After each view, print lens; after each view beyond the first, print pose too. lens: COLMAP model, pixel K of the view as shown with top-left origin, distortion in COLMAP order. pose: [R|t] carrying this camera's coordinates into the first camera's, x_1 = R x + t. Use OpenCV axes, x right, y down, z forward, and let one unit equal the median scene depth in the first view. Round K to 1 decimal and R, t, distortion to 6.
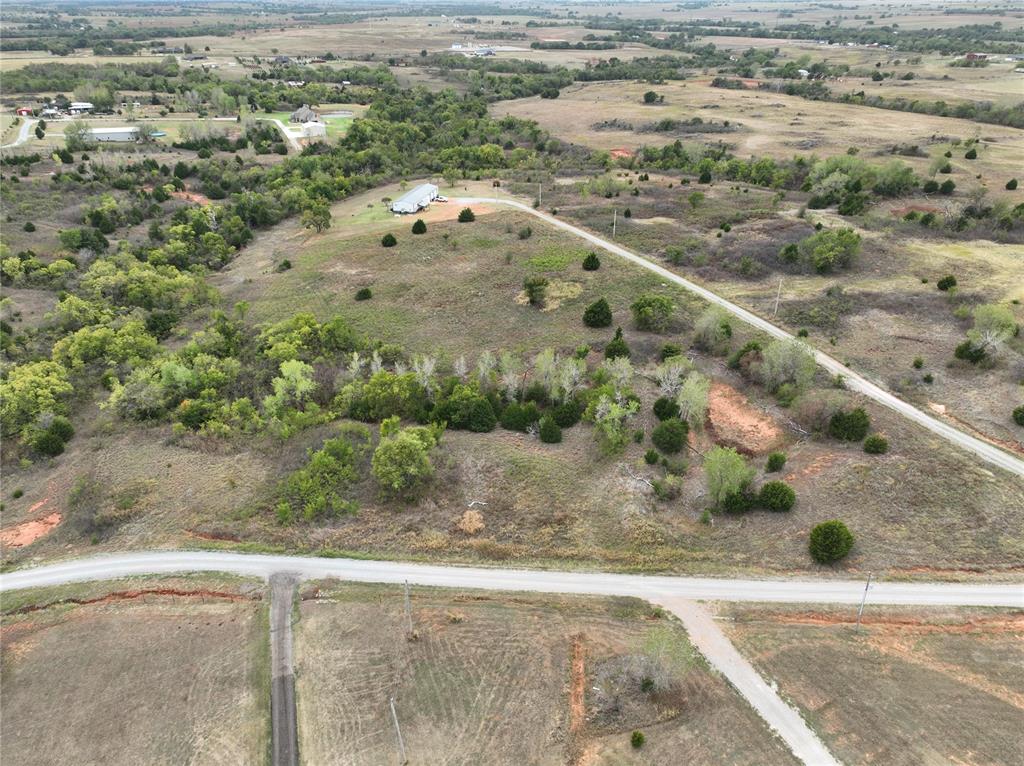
lens RADIAL K [[721.6, 0, 511.8], [0, 721.6, 384.2], [0, 0, 1]] dist [-0.002817, 0.021586]
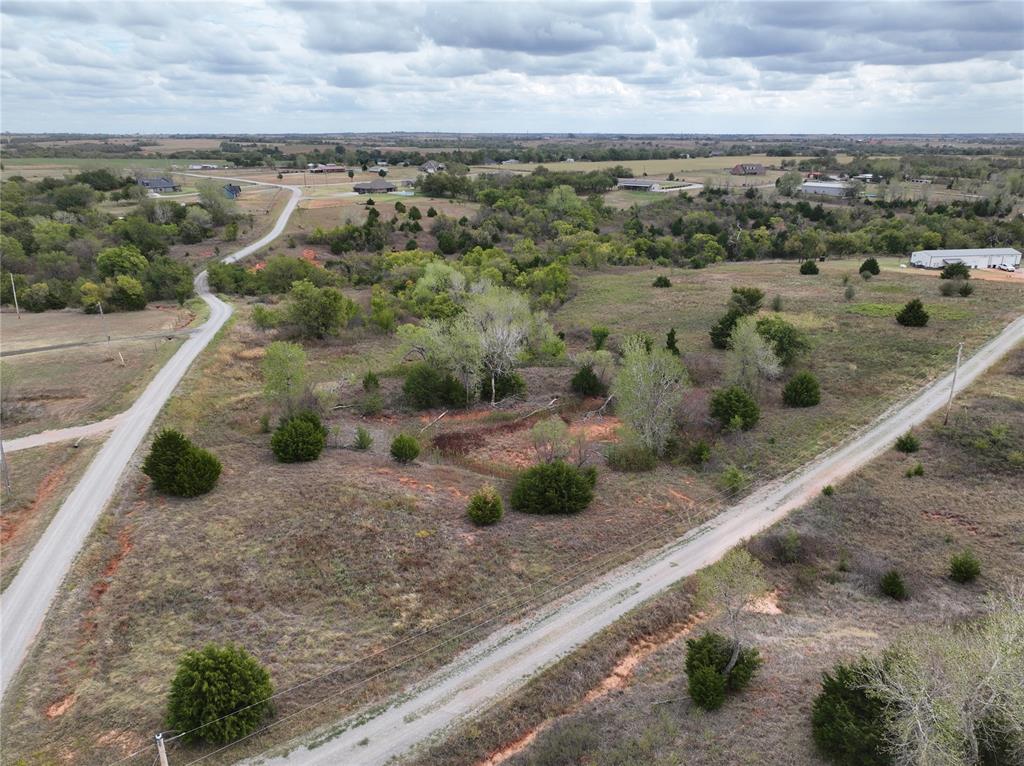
lens RADIAL K [[721.6, 0, 511.8], [0, 721.6, 384.2], [0, 0, 1]] dist [-0.002817, 0.021586]
pose [[0.364651, 0.310023, -0.878018, 0.443685], [-0.445905, 0.885934, 0.127629, -0.032349], [0.817434, 0.344972, 0.461298, 0.355767]]
